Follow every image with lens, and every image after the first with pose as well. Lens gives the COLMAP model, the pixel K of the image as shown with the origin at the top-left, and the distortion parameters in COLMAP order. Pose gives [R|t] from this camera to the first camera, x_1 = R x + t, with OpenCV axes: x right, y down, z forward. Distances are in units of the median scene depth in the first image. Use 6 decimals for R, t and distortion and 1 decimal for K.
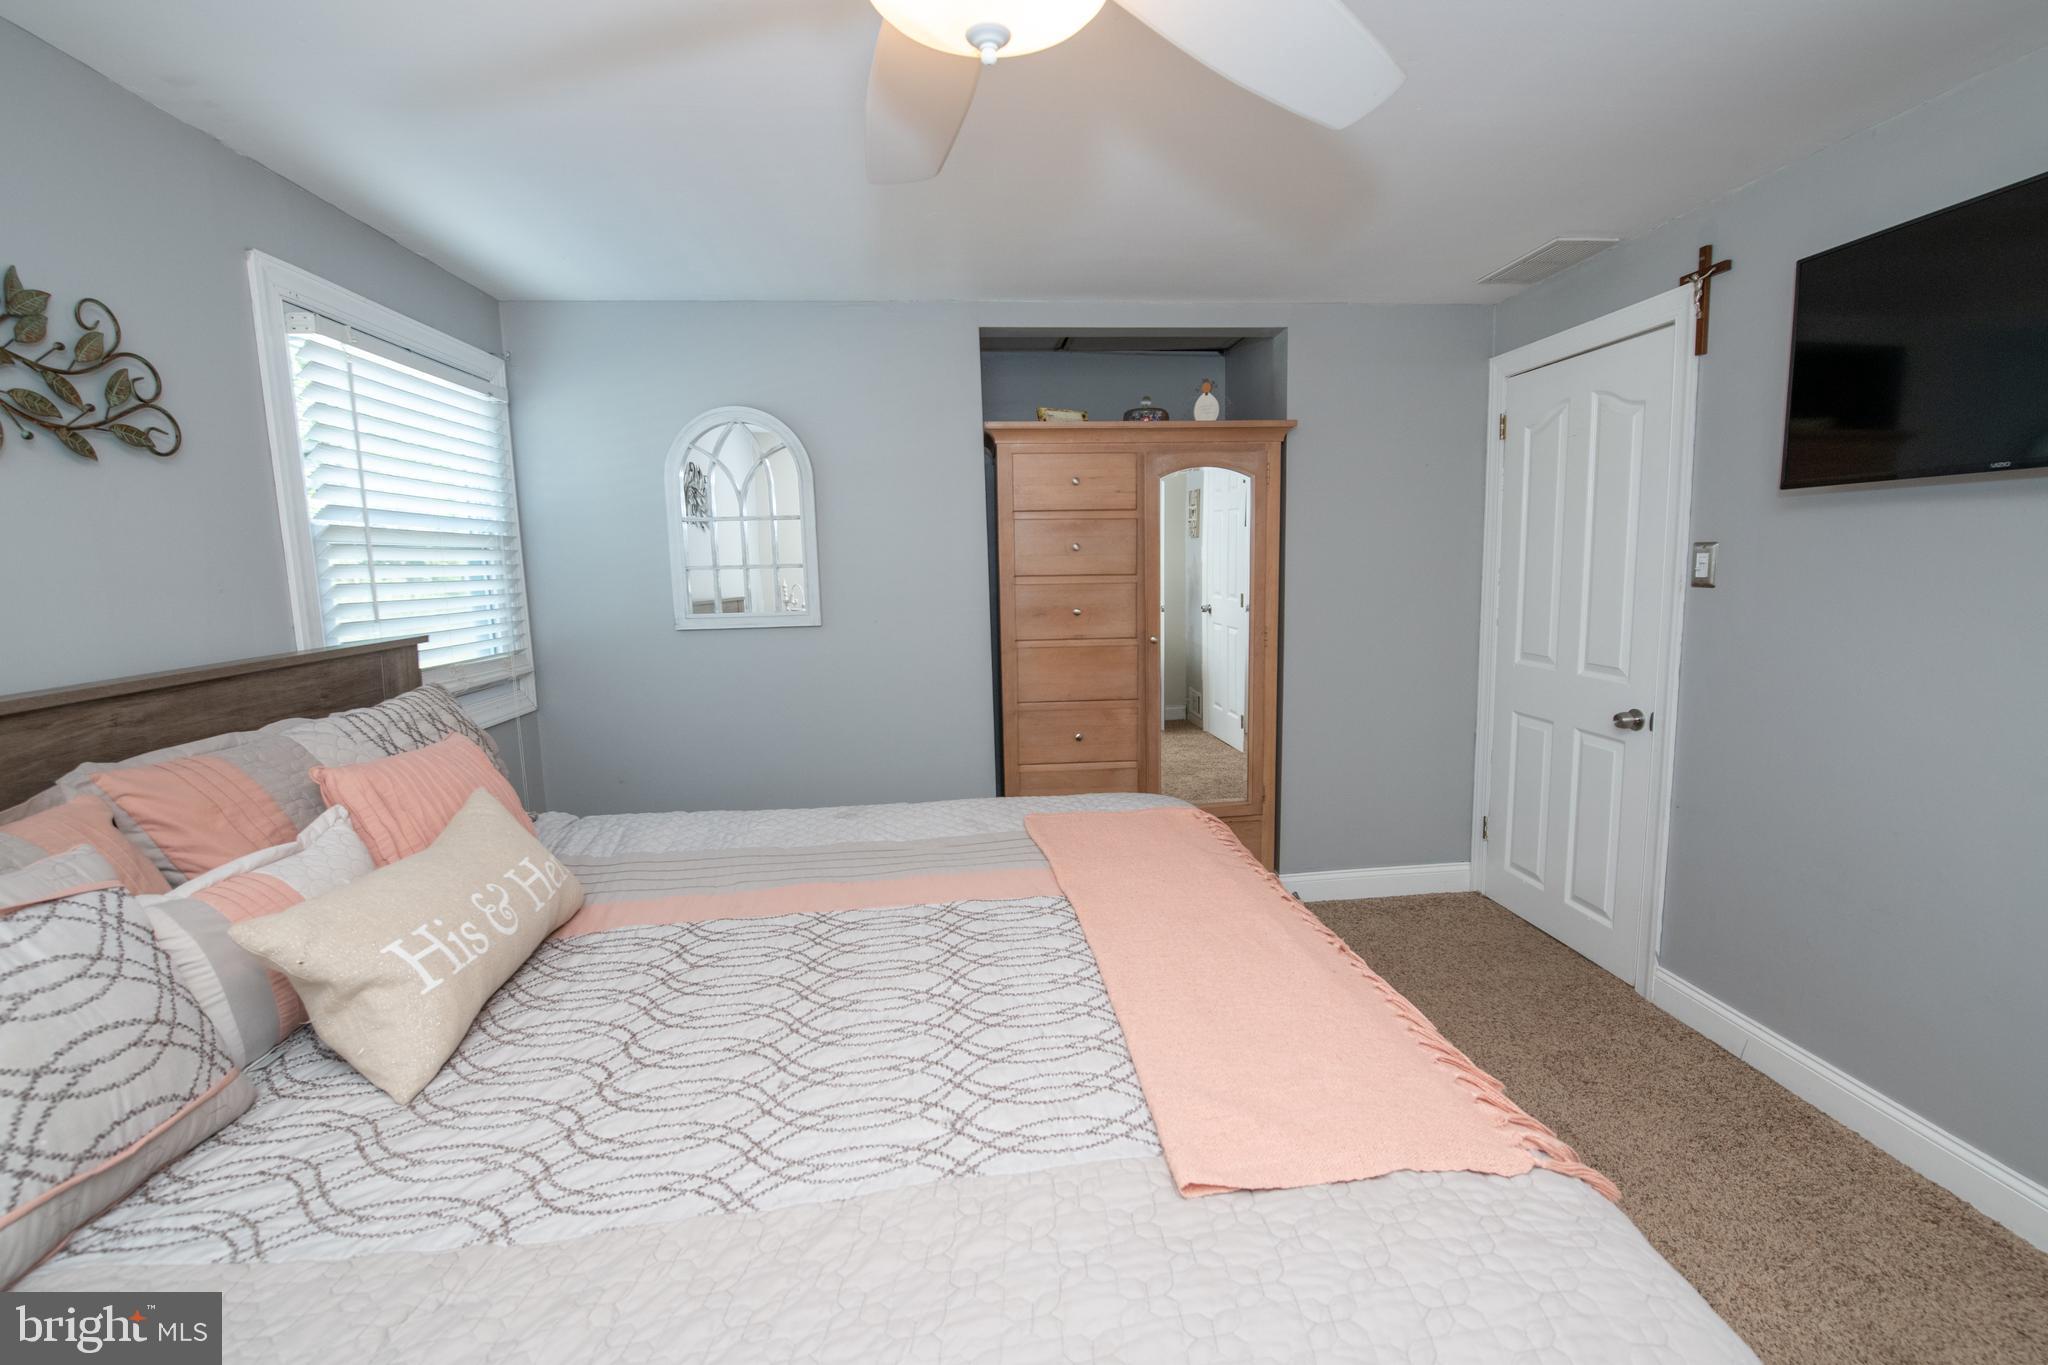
lens RADIAL K [[854.6, 0, 1034.2], [0, 854.6, 667.7], [0, 0, 1]] dist [-0.015661, -0.003129]
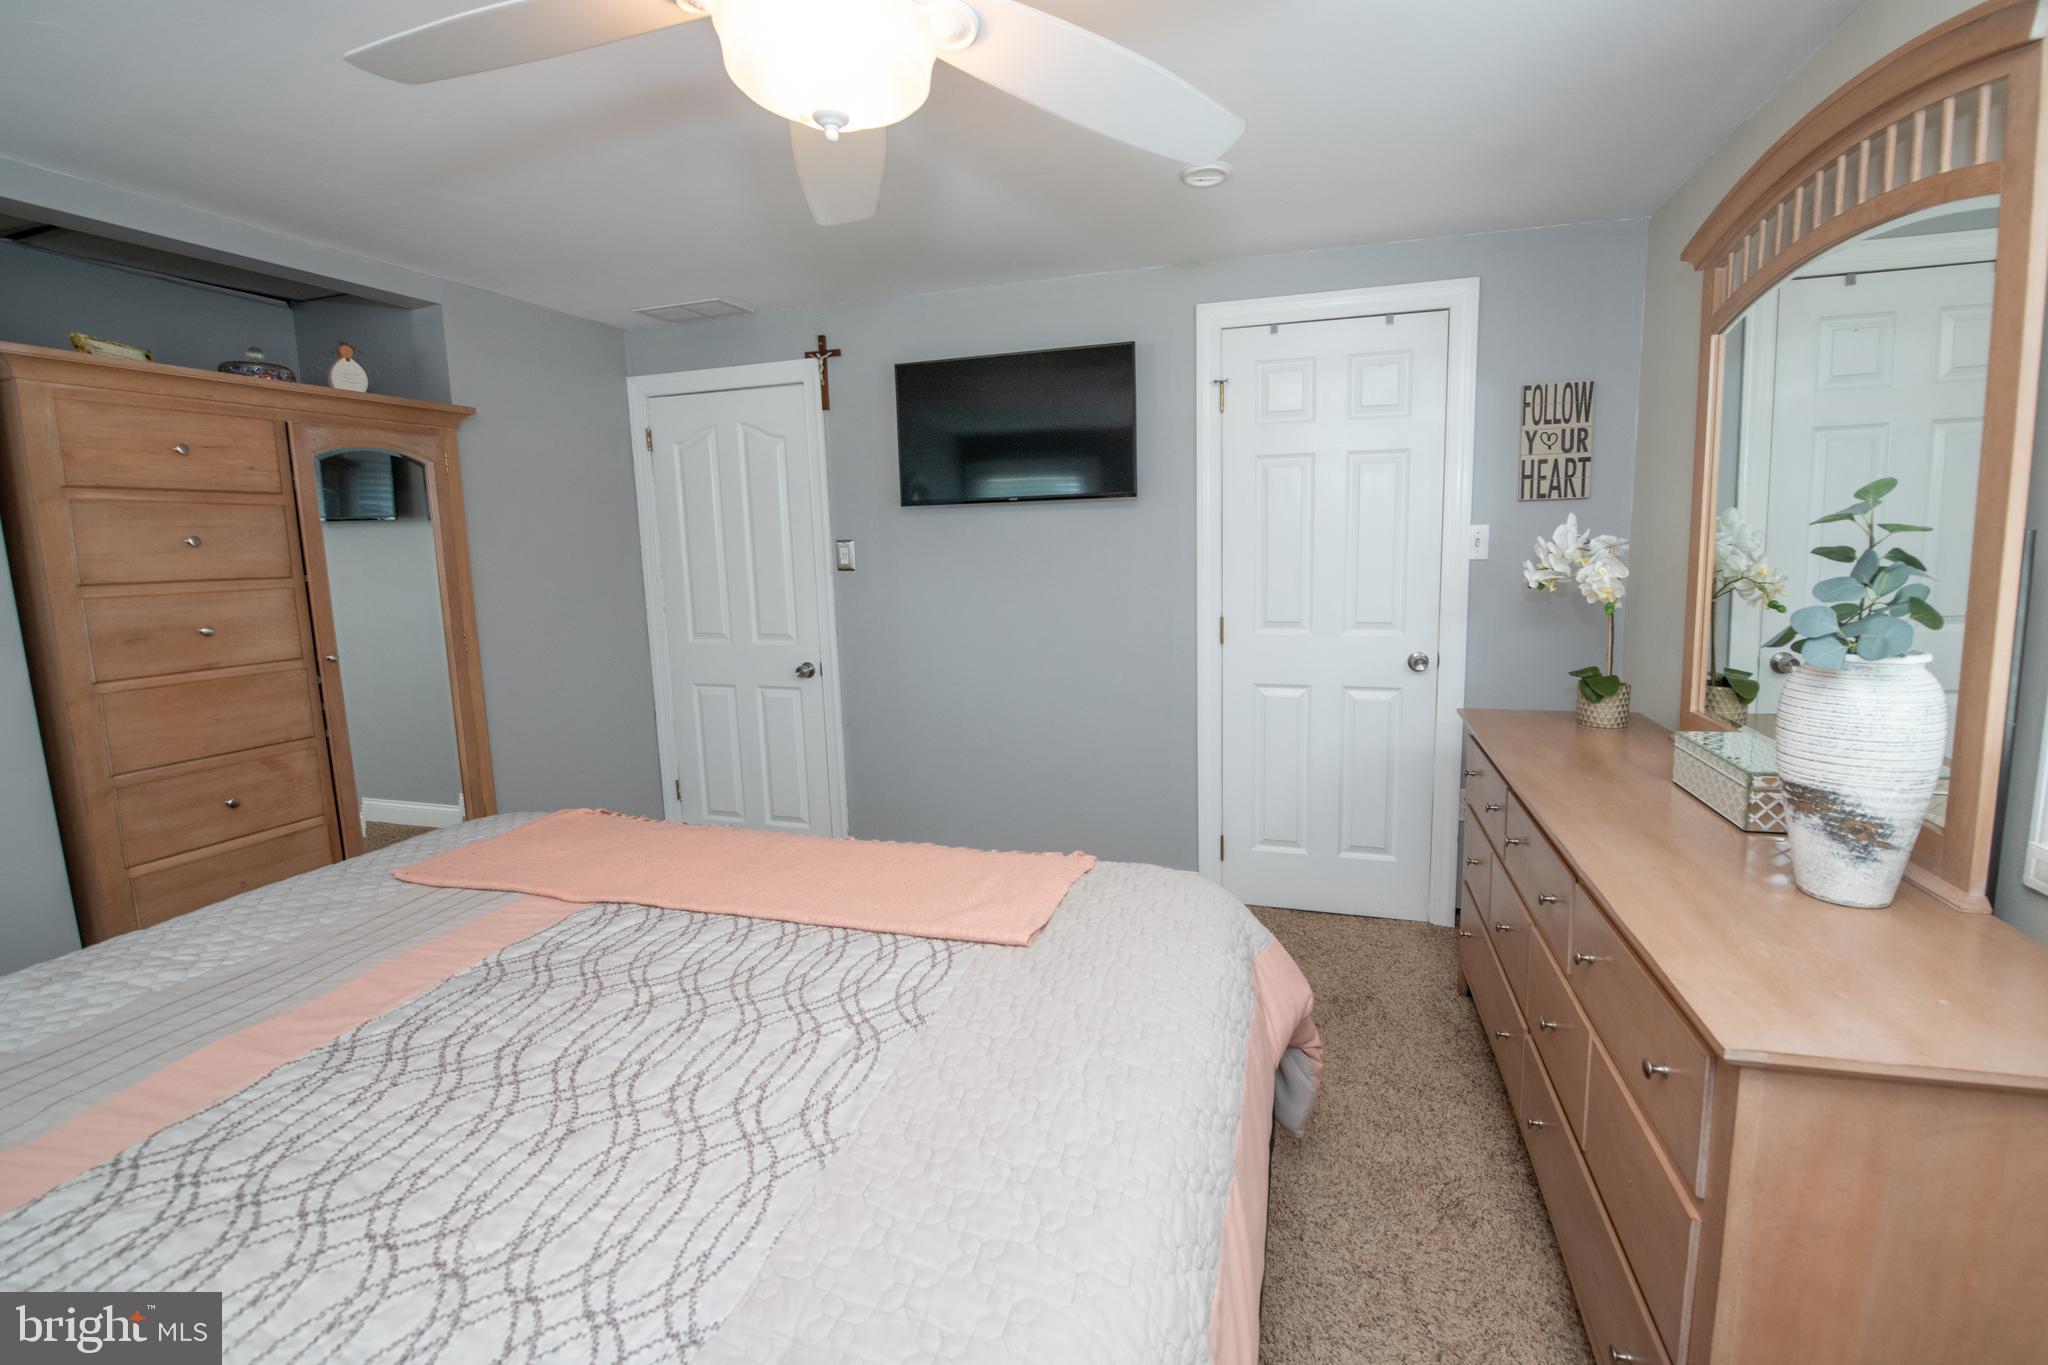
lens RADIAL K [[854.6, 0, 1034.2], [0, 854.6, 667.7], [0, 0, 1]] dist [-0.015661, -0.003129]
pose [[0.402013, -0.120743, 0.907638, -0.448724], [0.126561, 0.989080, 0.075520, -0.000451], [-0.906845, 0.084511, 0.412905, 0.112361]]
